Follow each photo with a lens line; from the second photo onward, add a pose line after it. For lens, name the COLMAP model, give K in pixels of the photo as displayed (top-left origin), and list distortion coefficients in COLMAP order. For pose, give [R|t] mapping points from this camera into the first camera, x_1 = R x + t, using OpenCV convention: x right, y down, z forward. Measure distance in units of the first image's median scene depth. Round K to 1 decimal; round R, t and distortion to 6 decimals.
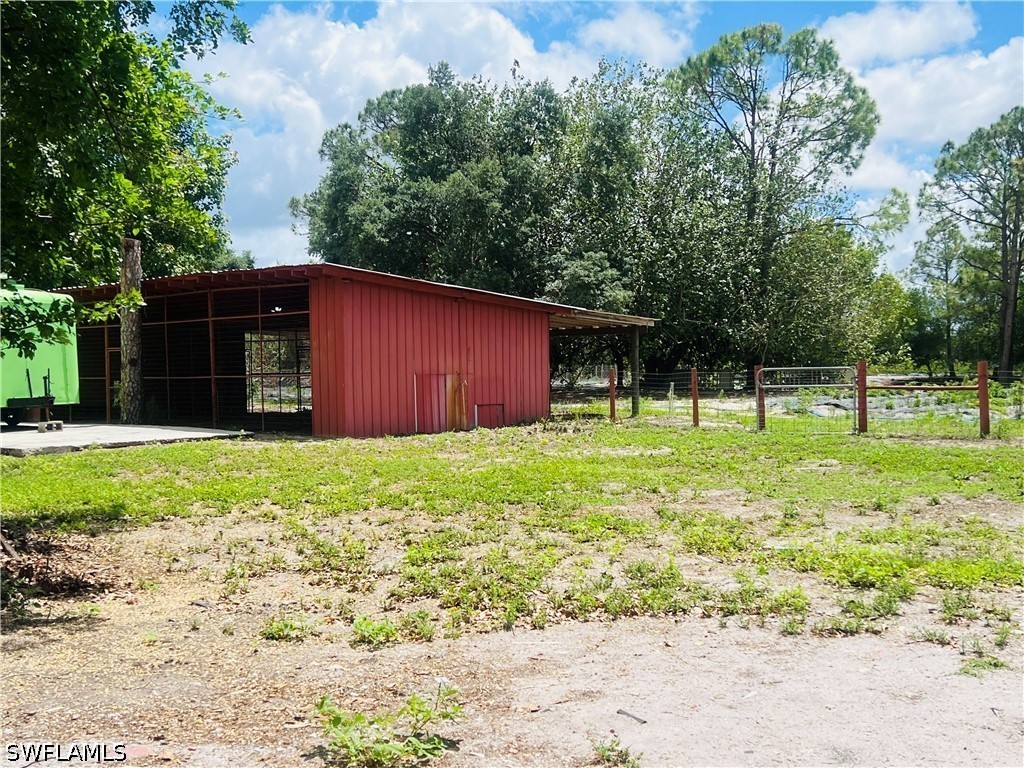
lens RADIAL K [[1172.2, 0, 509.2], [0, 1172.2, 385.7], [0, 0, 1]] dist [0.019135, 0.000000]
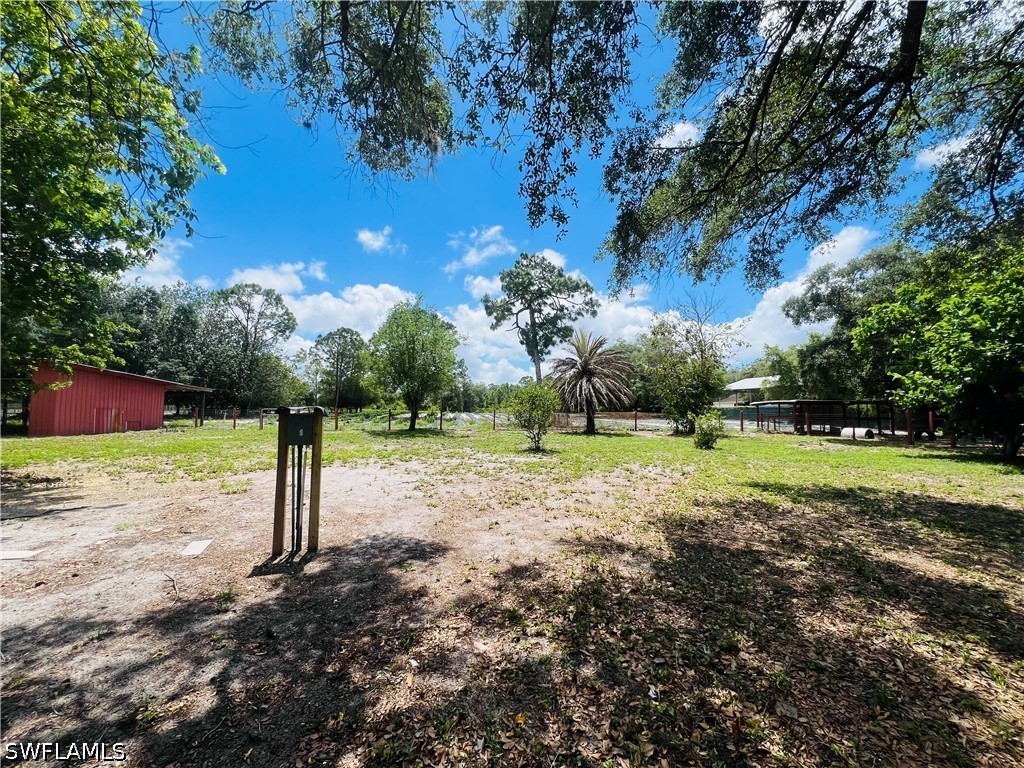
lens RADIAL K [[407.2, 0, 513.8], [0, 407.2, 384.6], [0, 0, 1]] dist [-0.002964, 0.000532]
pose [[0.679047, 0.063548, 0.731339, -0.055497], [-0.010099, 0.996960, -0.077252, -0.001498], [-0.734025, 0.045071, 0.677625, -0.089381]]
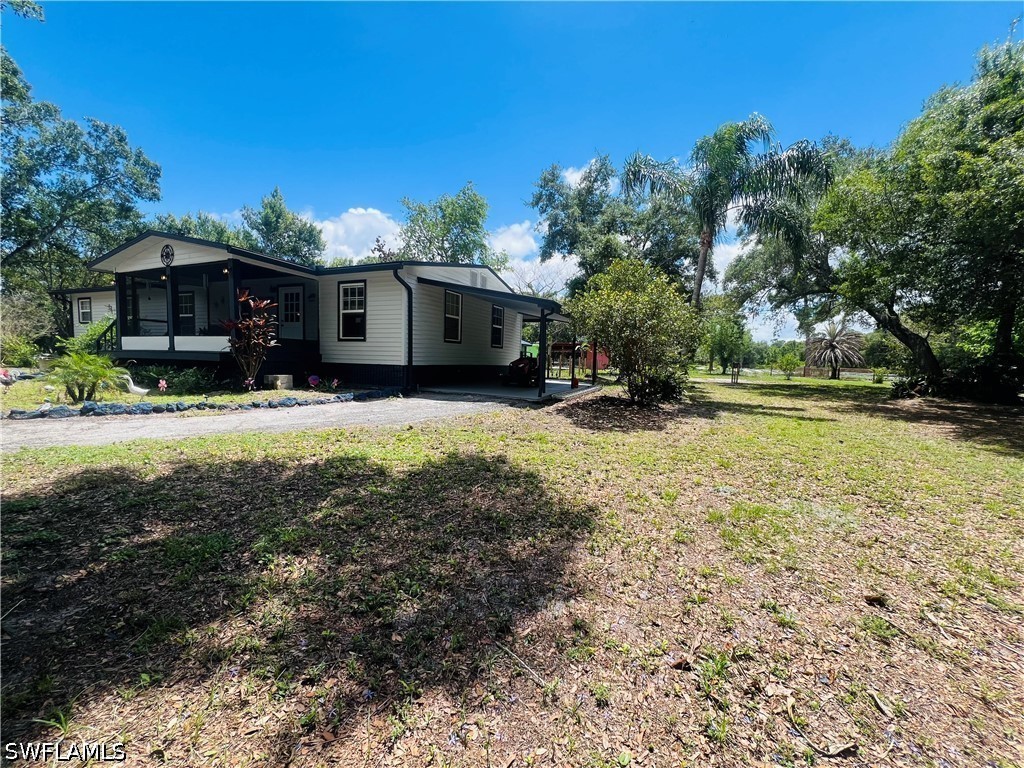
lens RADIAL K [[407.2, 0, 513.9], [0, 407.2, 386.0], [0, 0, 1]] dist [-0.002964, 0.000532]
pose [[0.979397, 0.026679, 0.200174, -0.339837], [-0.037713, 0.997960, 0.051512, 0.008429], [-0.198392, -0.057999, 0.978405, -0.392381]]
